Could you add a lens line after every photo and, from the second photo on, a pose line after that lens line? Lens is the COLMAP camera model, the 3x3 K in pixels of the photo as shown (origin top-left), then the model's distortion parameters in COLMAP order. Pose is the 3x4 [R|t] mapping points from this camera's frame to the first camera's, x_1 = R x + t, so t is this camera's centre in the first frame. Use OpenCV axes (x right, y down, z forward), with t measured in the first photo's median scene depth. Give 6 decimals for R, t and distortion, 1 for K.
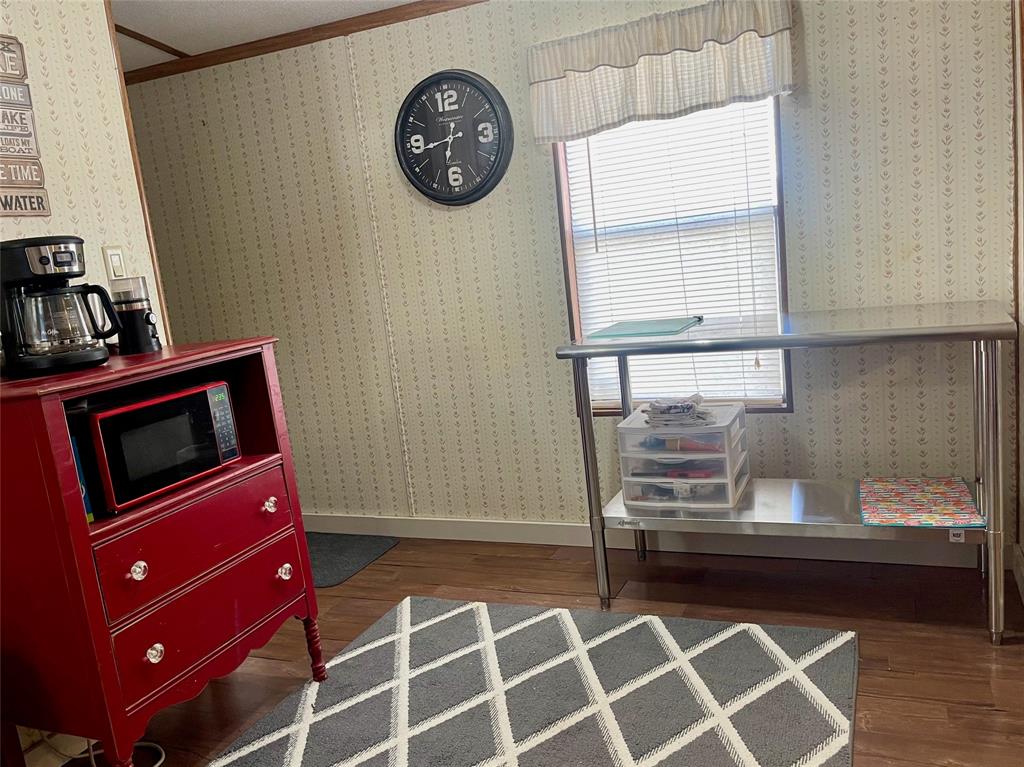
lens RADIAL K [[837.8, 0, 515.0], [0, 837.8, 390.3], [0, 0, 1]] dist [0.049079, -0.083567]
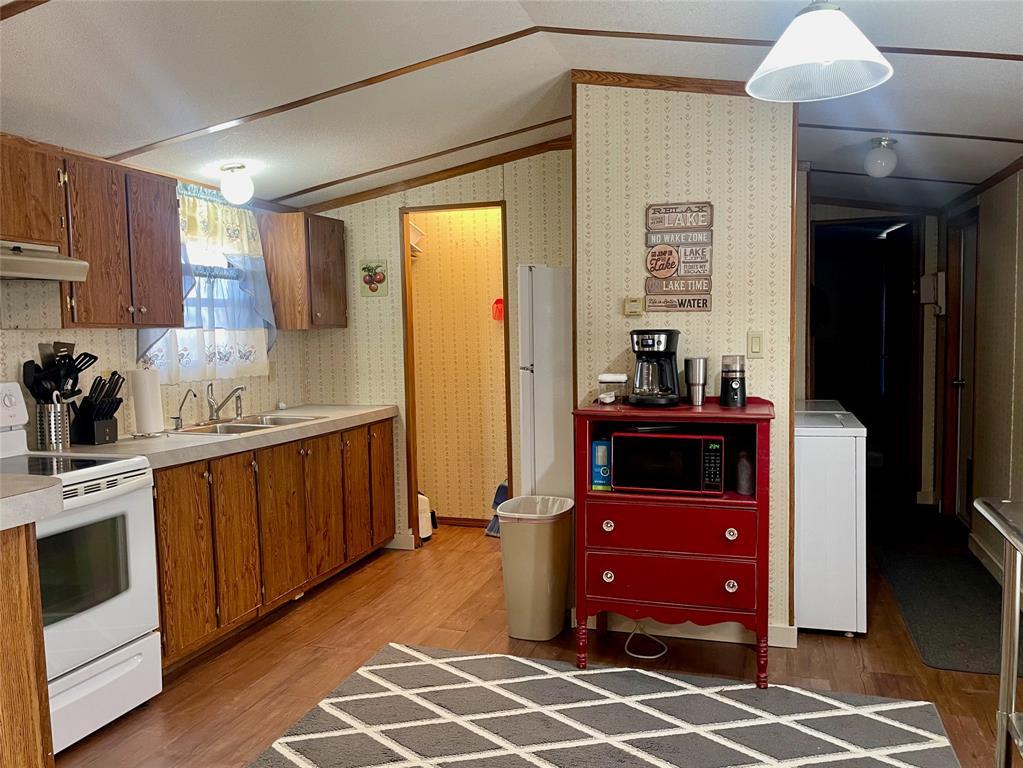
lens RADIAL K [[823.9, 0, 509.9], [0, 823.9, 387.5], [0, 0, 1]] dist [0.059727, -0.078411]
pose [[0.112362, 0.180618, -0.977114, 0.932127], [-0.172674, 0.971929, 0.159803, -0.244993], [0.978549, 0.150767, 0.140396, 0.424101]]
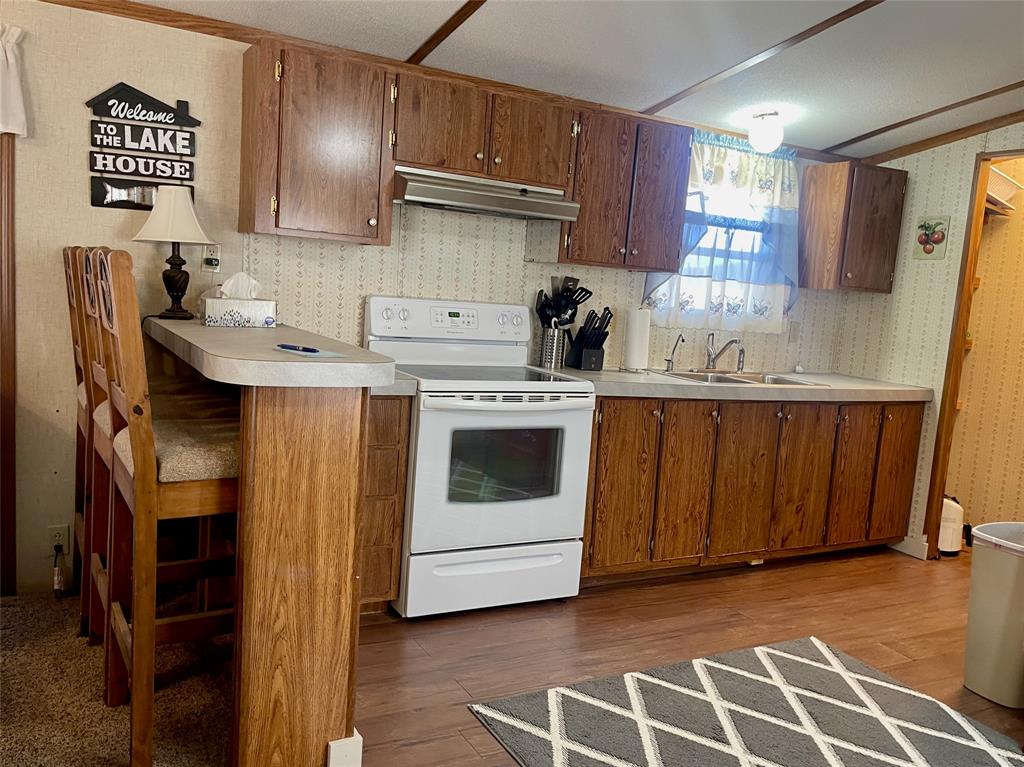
lens RADIAL K [[824.7, 0, 510.4], [0, 824.7, 387.0], [0, 0, 1]] dist [0.059727, -0.078411]
pose [[-0.610763, 0.164089, -0.774625, 0.801393], [-0.148133, 0.937341, 0.315354, -0.252282], [0.777834, 0.307354, -0.548186, 0.735579]]
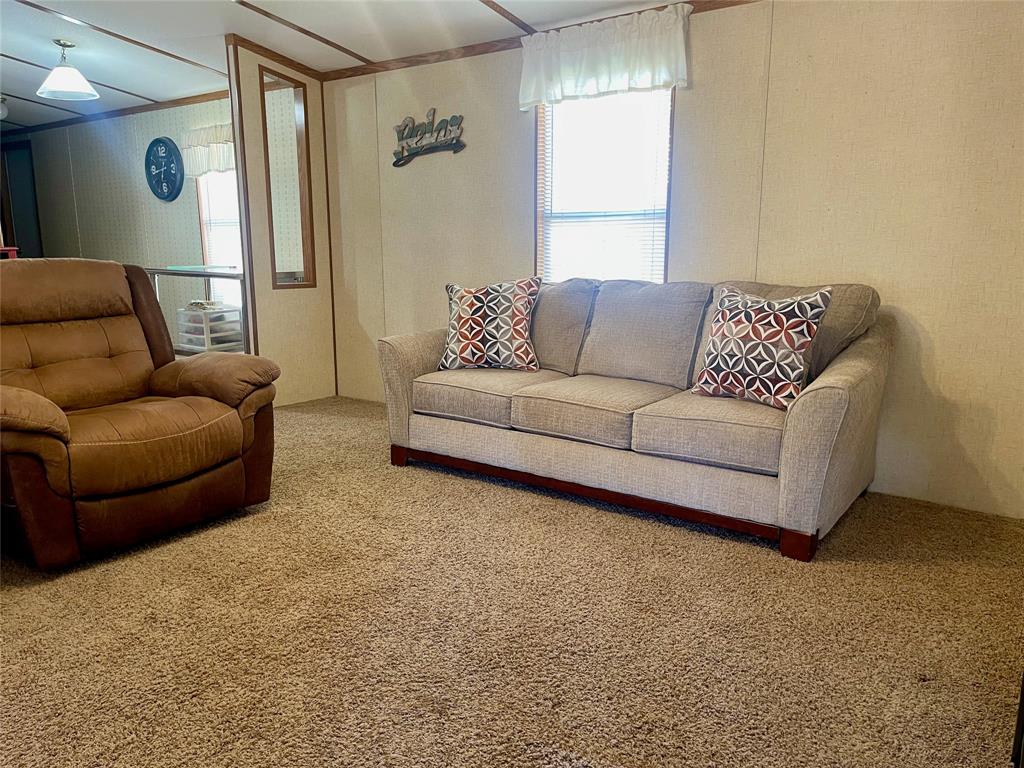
lens RADIAL K [[770.1, 0, 514.1], [0, 770.1, 385.4], [0, 0, 1]] dist [0.054539, -0.074070]
pose [[0.967475, 0.149976, -0.203716, 1.735247], [-0.143185, 0.988543, 0.047760, 0.019751], [0.208545, -0.017037, 0.977864, -1.000893]]
